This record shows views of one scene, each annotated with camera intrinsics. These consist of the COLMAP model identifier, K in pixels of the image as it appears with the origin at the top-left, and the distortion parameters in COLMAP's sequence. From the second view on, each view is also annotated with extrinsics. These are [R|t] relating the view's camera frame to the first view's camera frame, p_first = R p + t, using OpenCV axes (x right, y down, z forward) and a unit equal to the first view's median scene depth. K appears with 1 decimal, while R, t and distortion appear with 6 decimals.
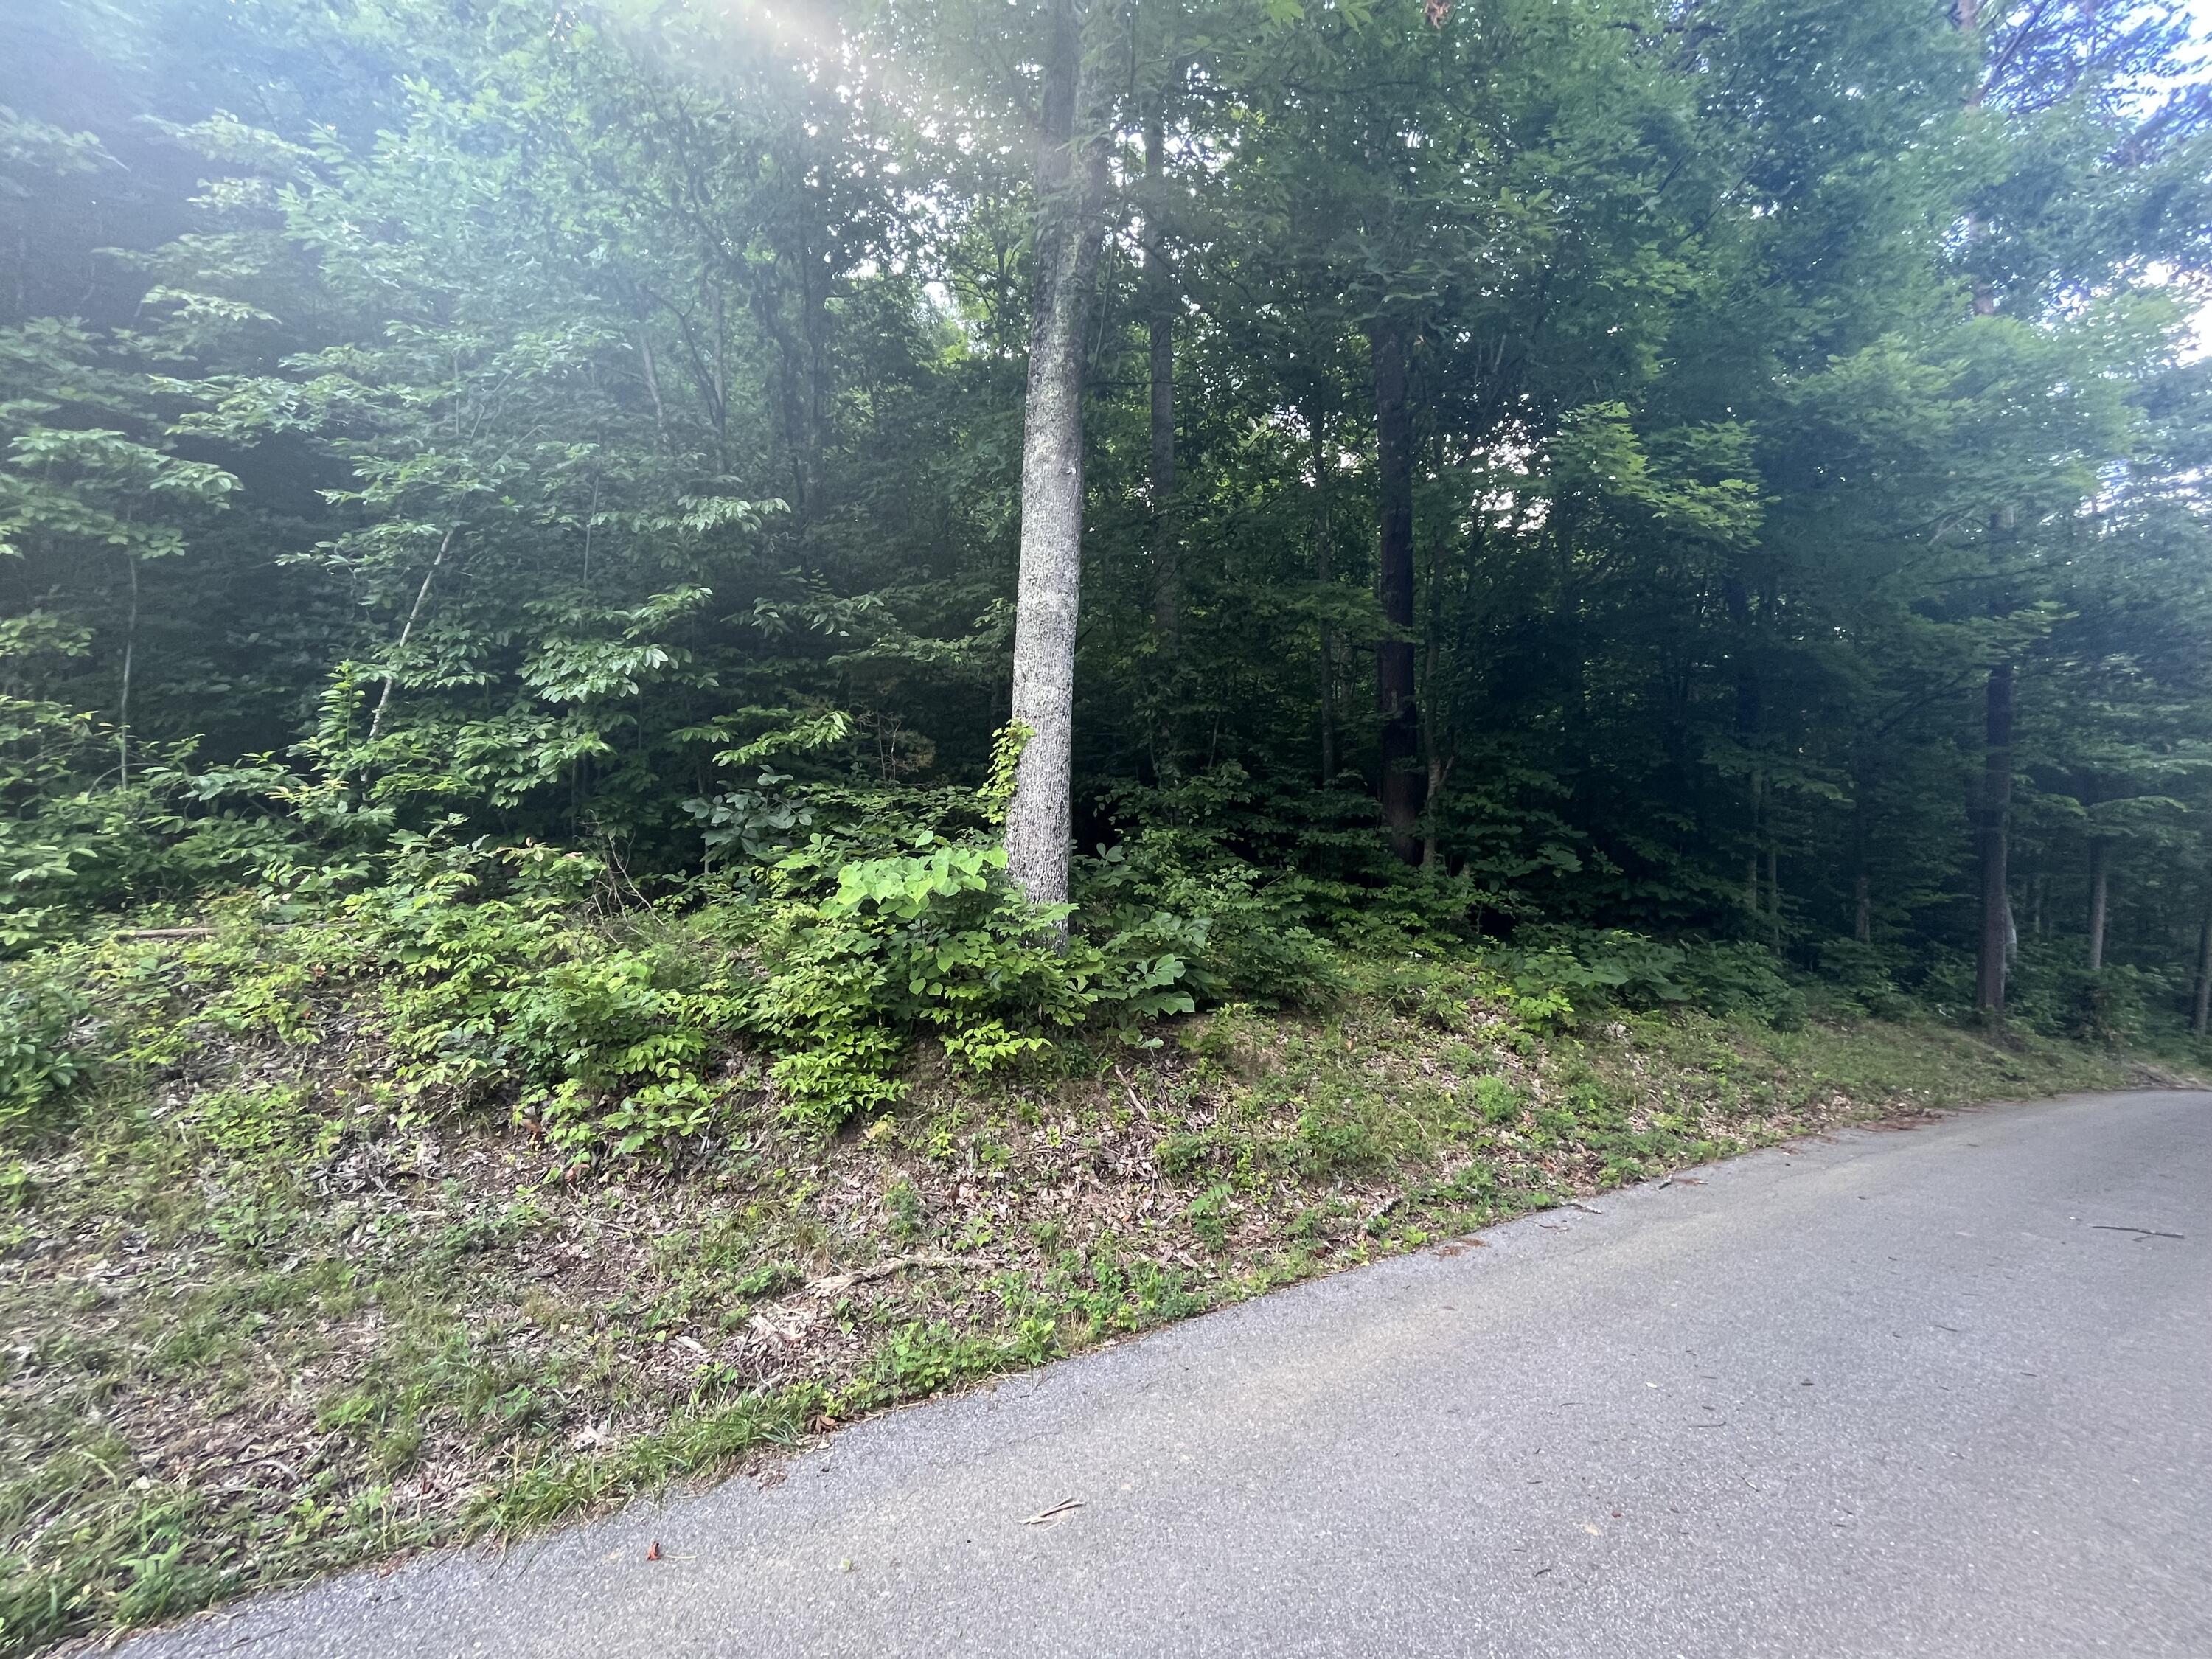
lens RADIAL K [[888.9, 0, 1106.5], [0, 888.9, 832.5], [0, 0, 1]] dist [-0.003102, 0.000891]
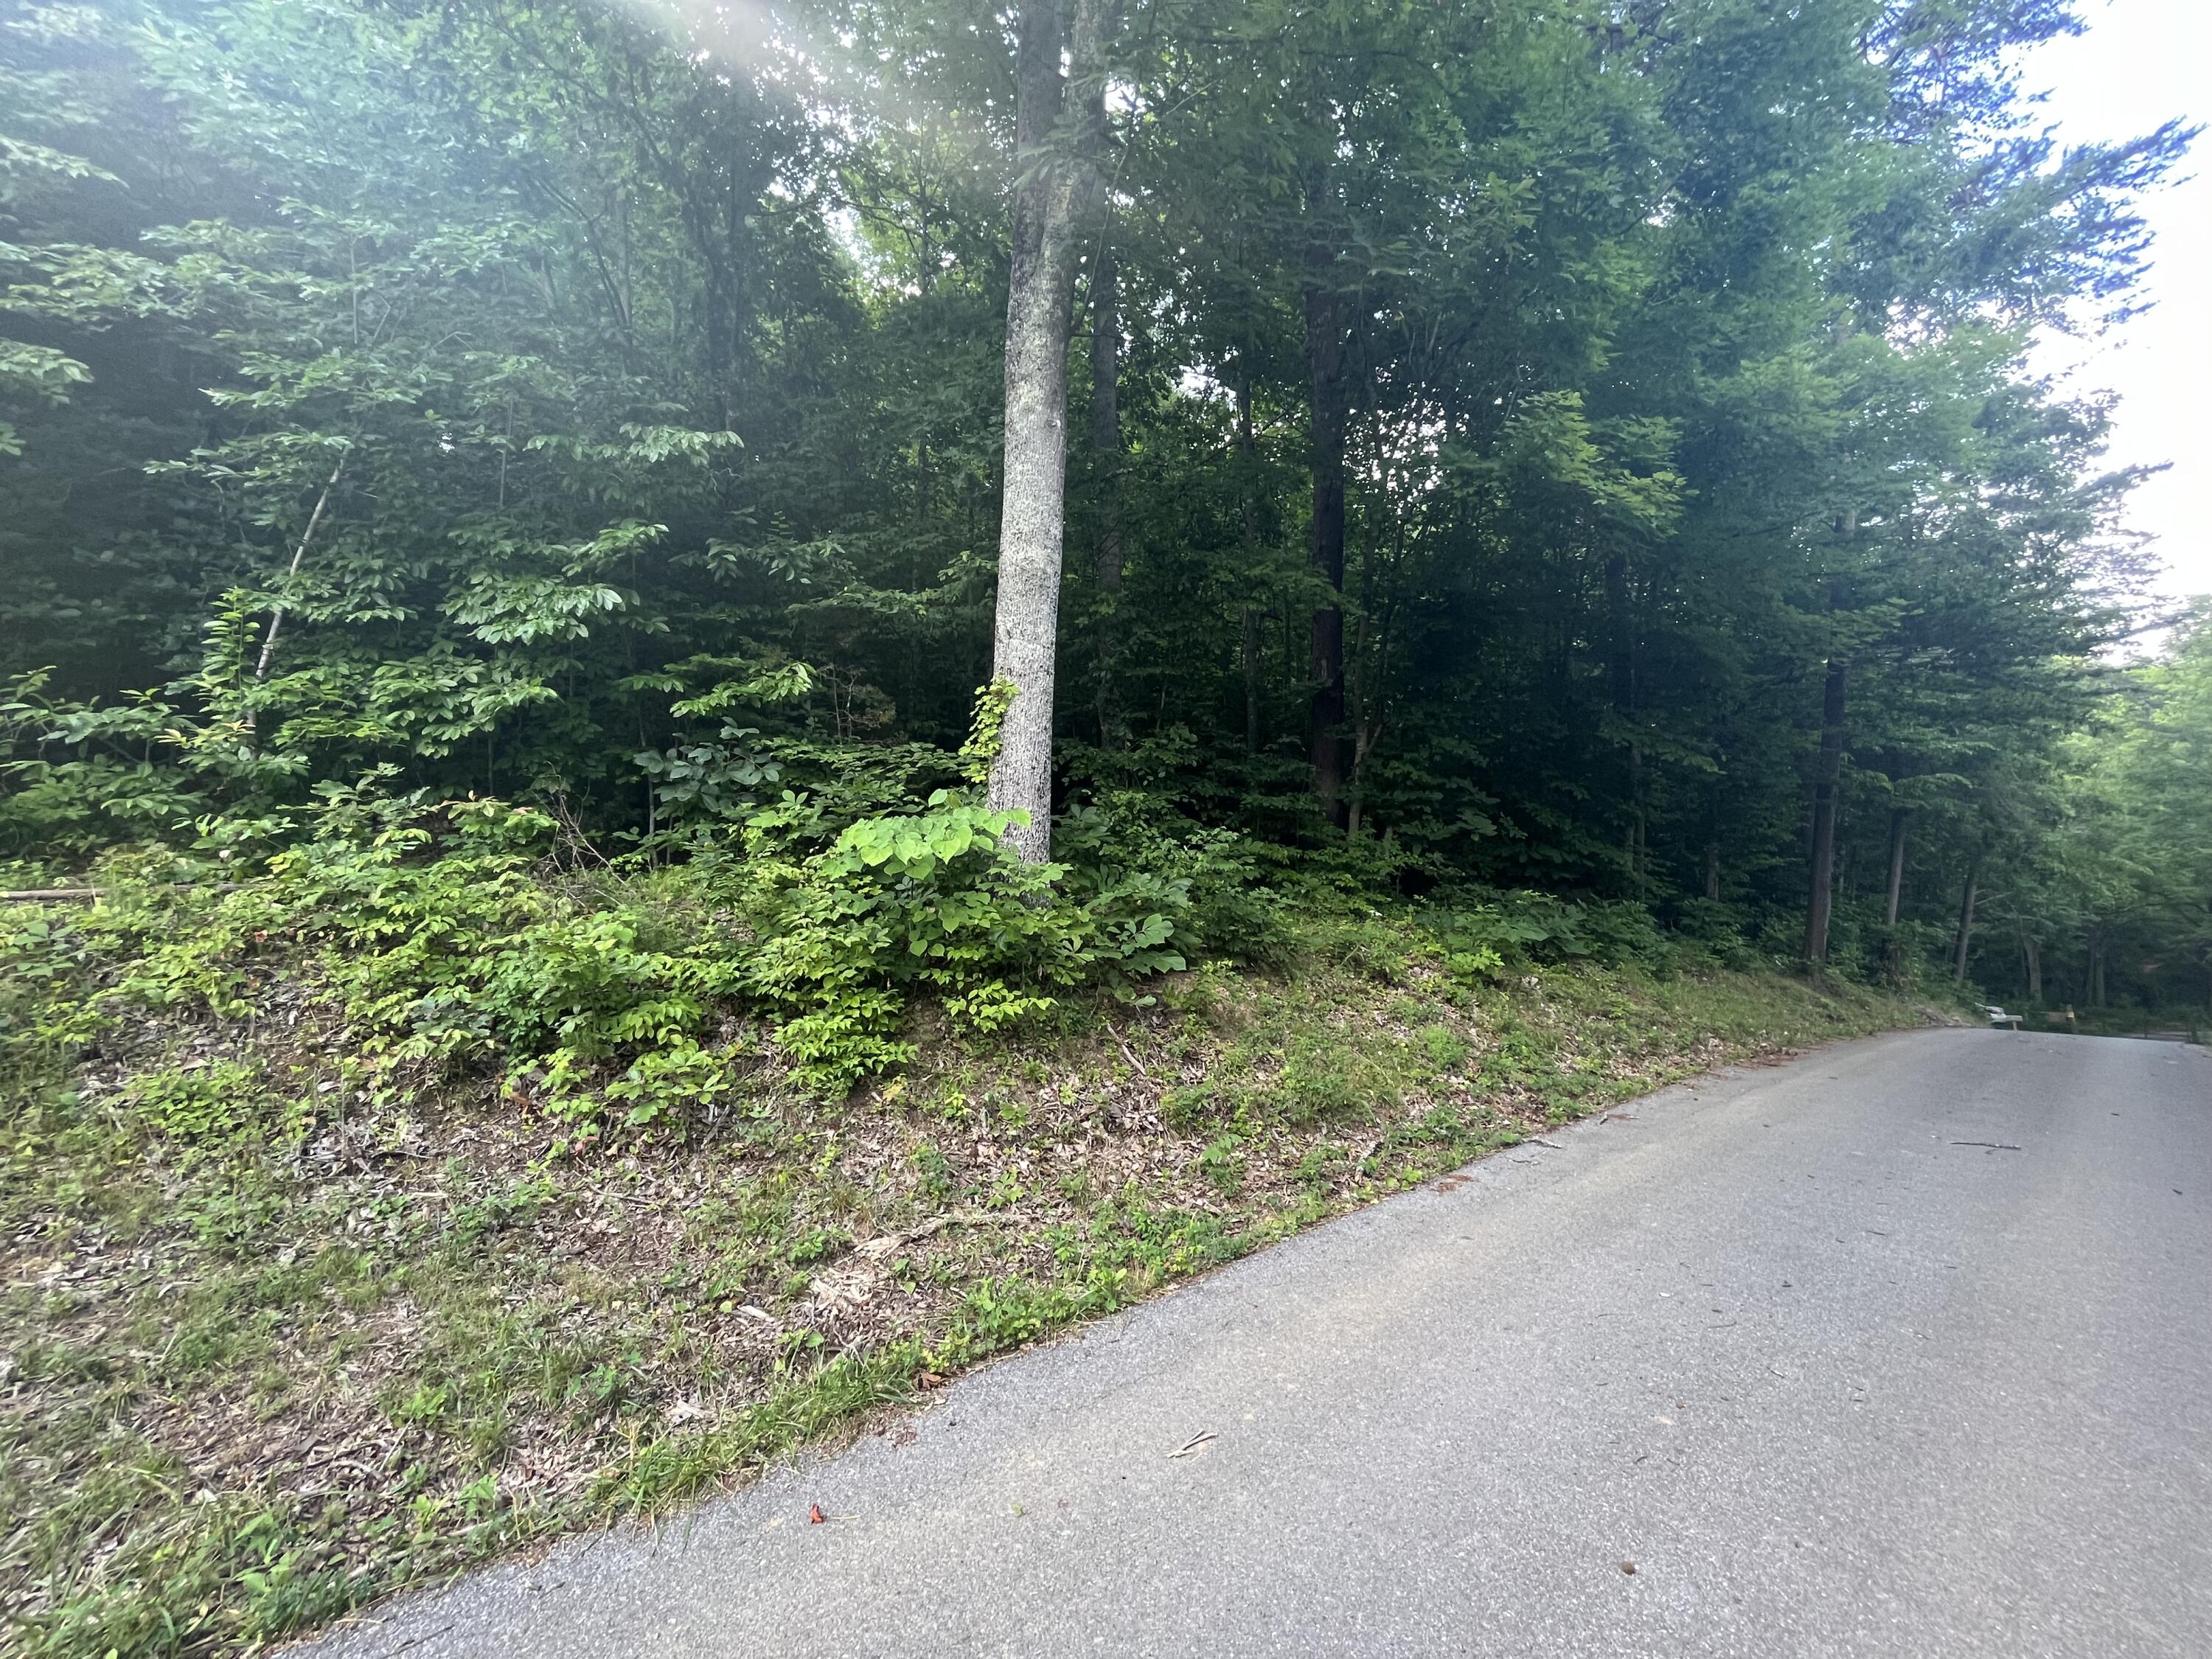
lens RADIAL K [[888.9, 0, 1107.9], [0, 888.9, 831.1], [0, 0, 1]] dist [-0.003102, 0.000891]
pose [[0.991659, 0.007398, 0.128678, -0.107834], [-0.012714, 0.999097, 0.040540, 0.001847], [-0.128262, -0.041838, 0.990857, 0.003681]]
